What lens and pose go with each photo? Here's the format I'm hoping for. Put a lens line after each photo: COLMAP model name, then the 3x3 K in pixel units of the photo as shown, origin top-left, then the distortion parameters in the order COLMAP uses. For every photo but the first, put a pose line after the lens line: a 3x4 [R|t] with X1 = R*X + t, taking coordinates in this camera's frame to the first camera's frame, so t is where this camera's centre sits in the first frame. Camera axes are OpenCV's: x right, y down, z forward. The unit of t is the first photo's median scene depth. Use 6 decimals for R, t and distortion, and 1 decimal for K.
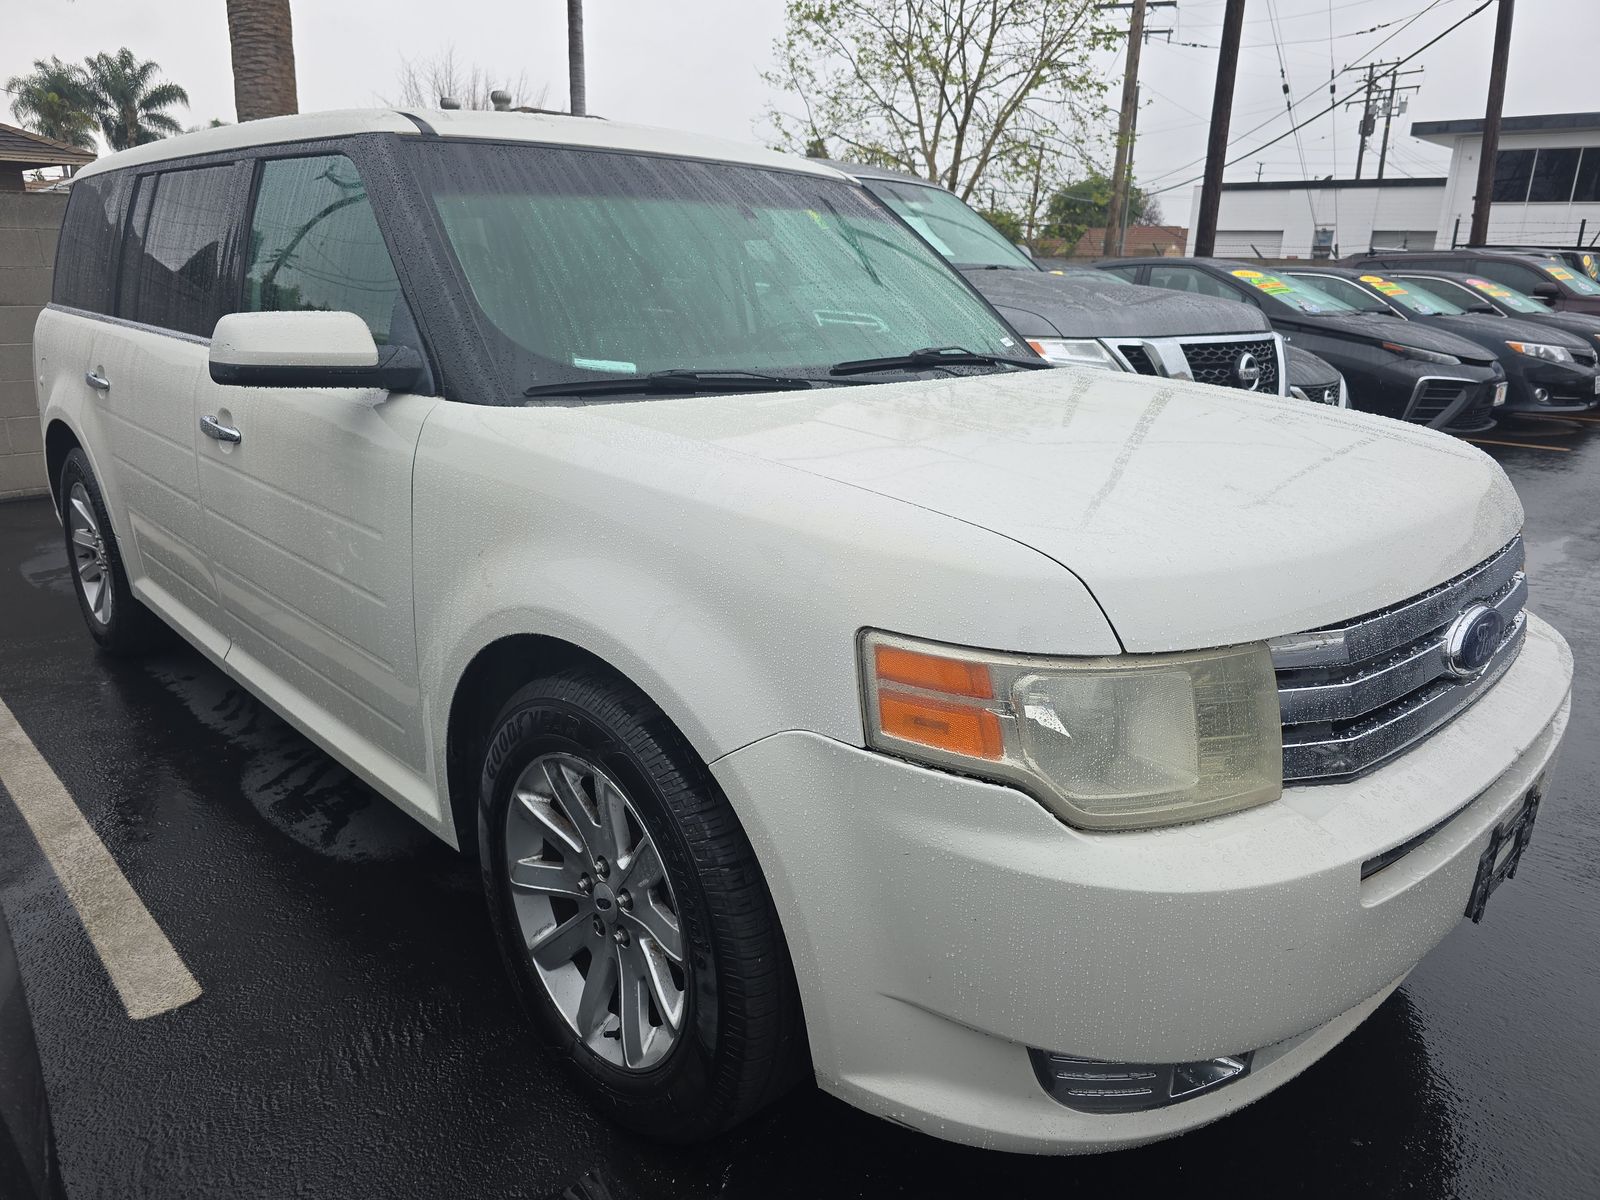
lens RADIAL K [[1088.5, 0, 802.5], [0, 1088.5, 600.9], [0, 0, 1]] dist [0.012601, -0.002070]
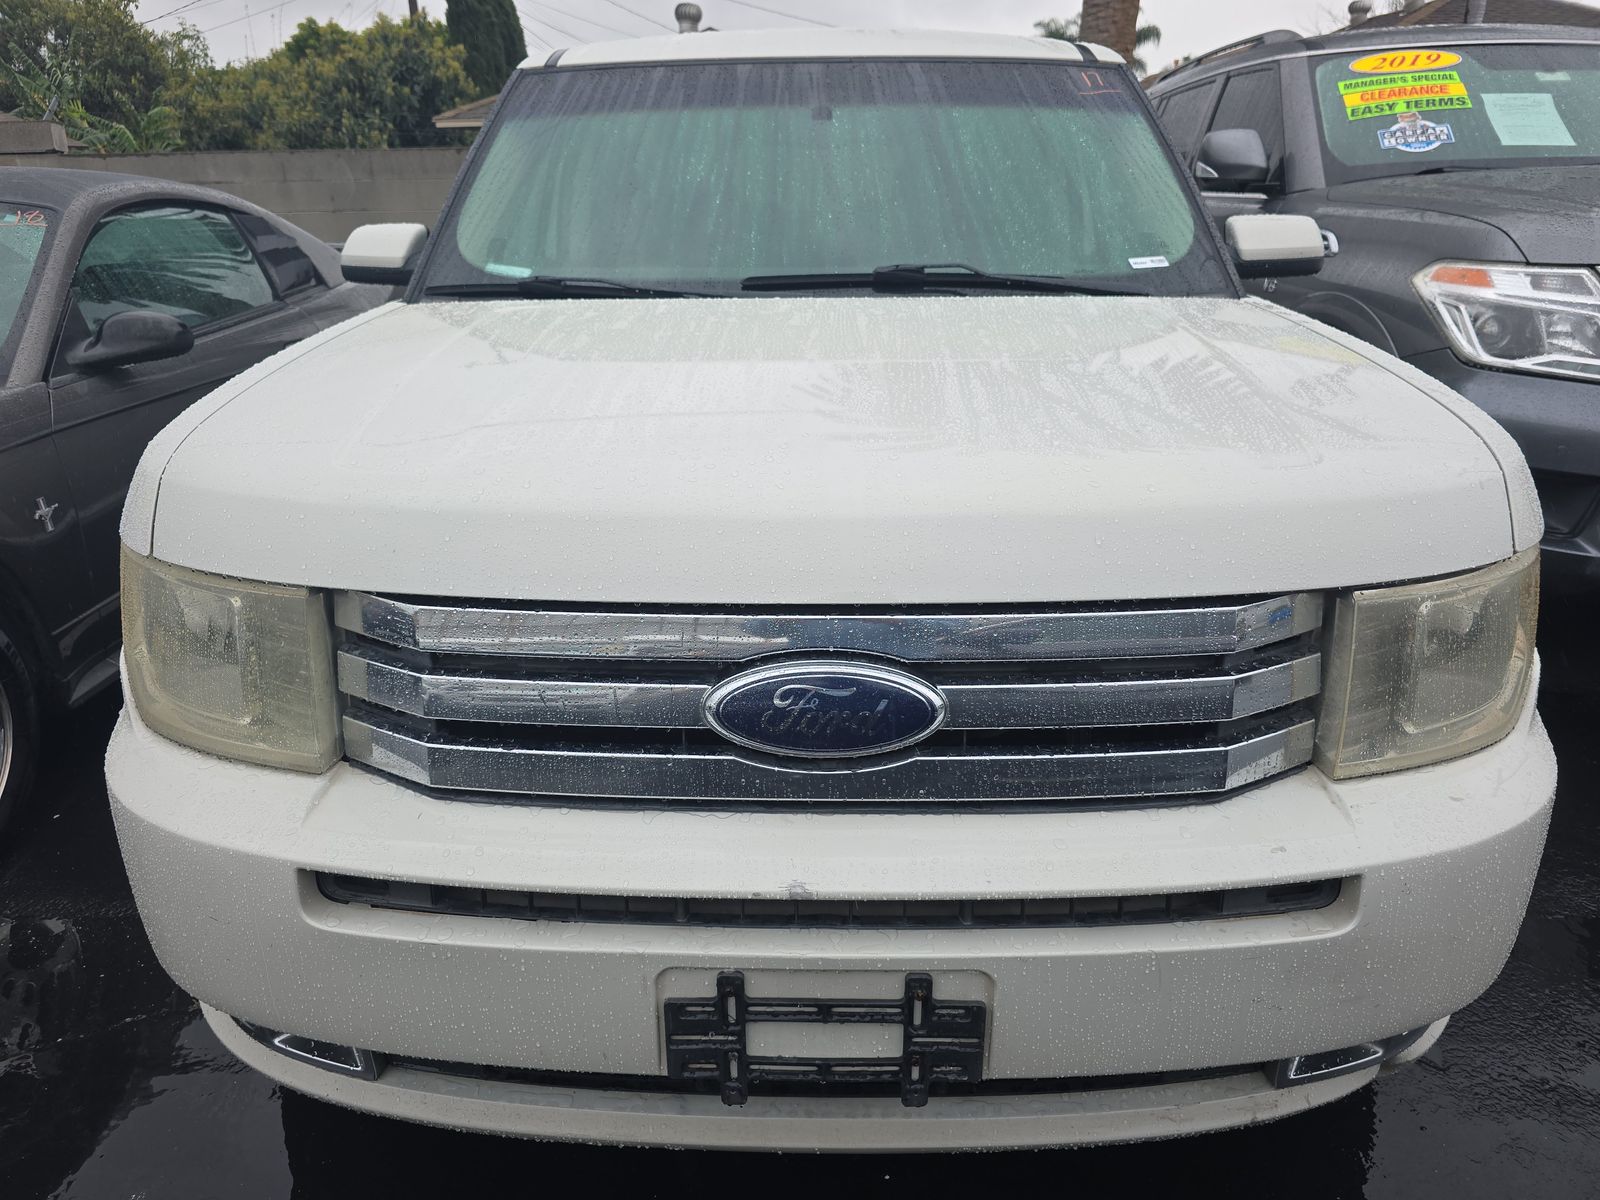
lens RADIAL K [[1088.5, 0, 800.7], [0, 1088.5, 598.1], [0, 0, 1]] dist [0.012601, -0.002070]
pose [[0.685912, 0.227372, -0.691250, 0.704670], [-0.189270, 0.972981, 0.132233, -0.080436], [0.702639, 0.040133, 0.710414, 0.368548]]
